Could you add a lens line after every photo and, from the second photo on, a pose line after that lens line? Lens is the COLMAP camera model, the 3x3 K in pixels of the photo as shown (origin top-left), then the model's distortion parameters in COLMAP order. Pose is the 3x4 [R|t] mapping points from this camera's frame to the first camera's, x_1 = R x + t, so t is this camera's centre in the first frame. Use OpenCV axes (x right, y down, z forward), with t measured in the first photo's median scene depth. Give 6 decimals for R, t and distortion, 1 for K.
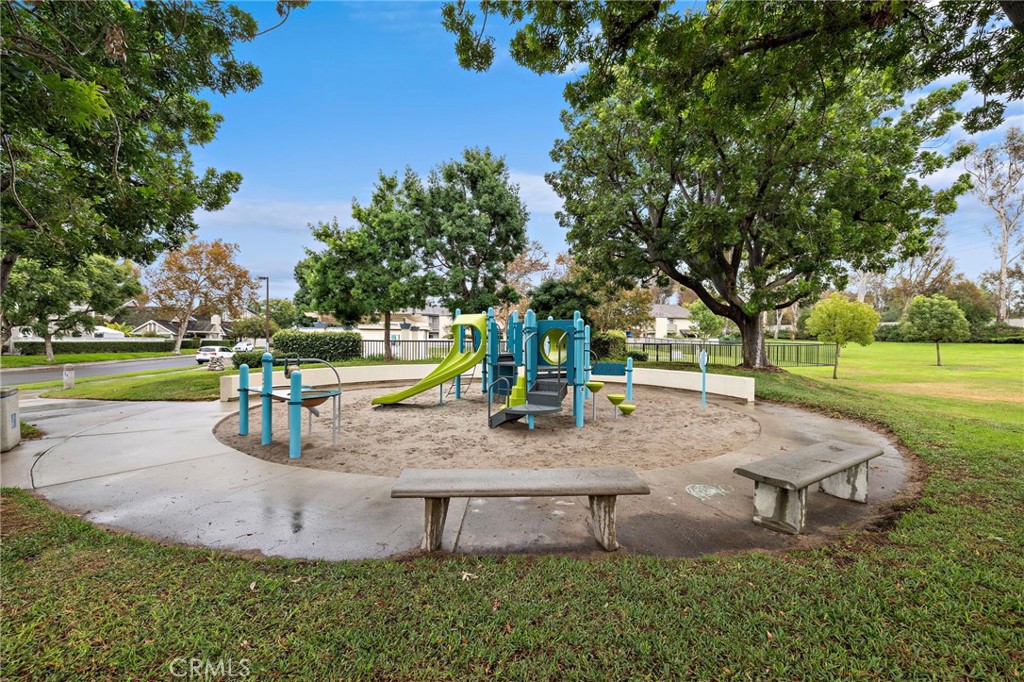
lens RADIAL K [[431.5, 0, 512.0], [0, 431.5, 341.0], [0, 0, 1]] dist [0.001671, 0.000224]
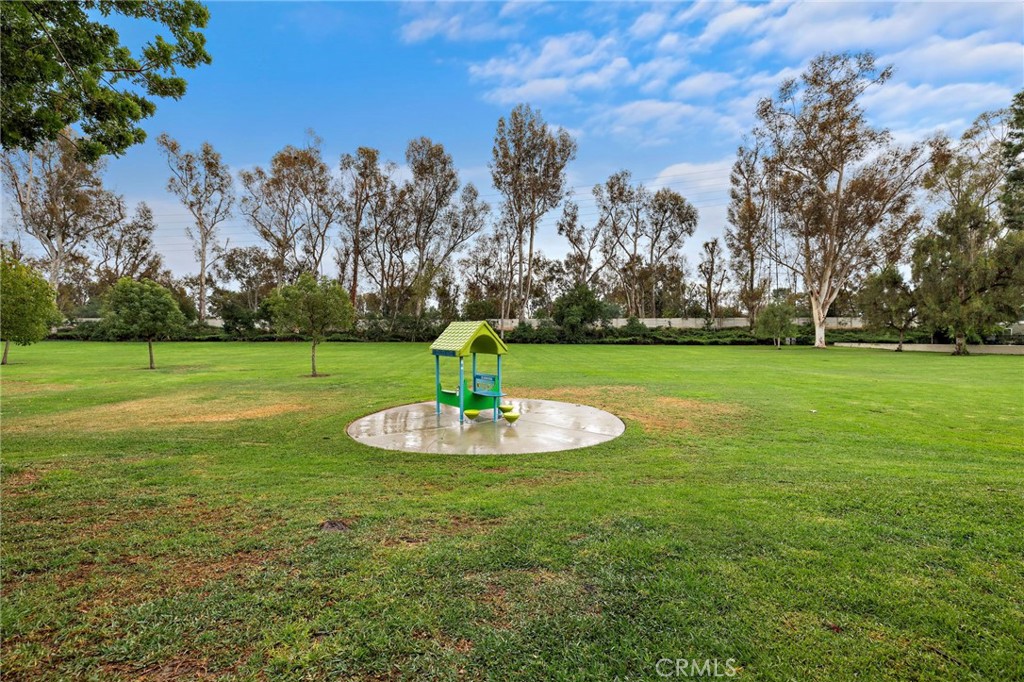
lens RADIAL K [[431.5, 0, 512.0], [0, 431.5, 341.0], [0, 0, 1]] dist [0.001671, 0.000224]
pose [[0.088696, -0.009816, 0.996010, 0.148199], [0.011584, 0.999894, 0.008823, 0.003853], [-0.995991, 0.010755, 0.088800, 0.155909]]
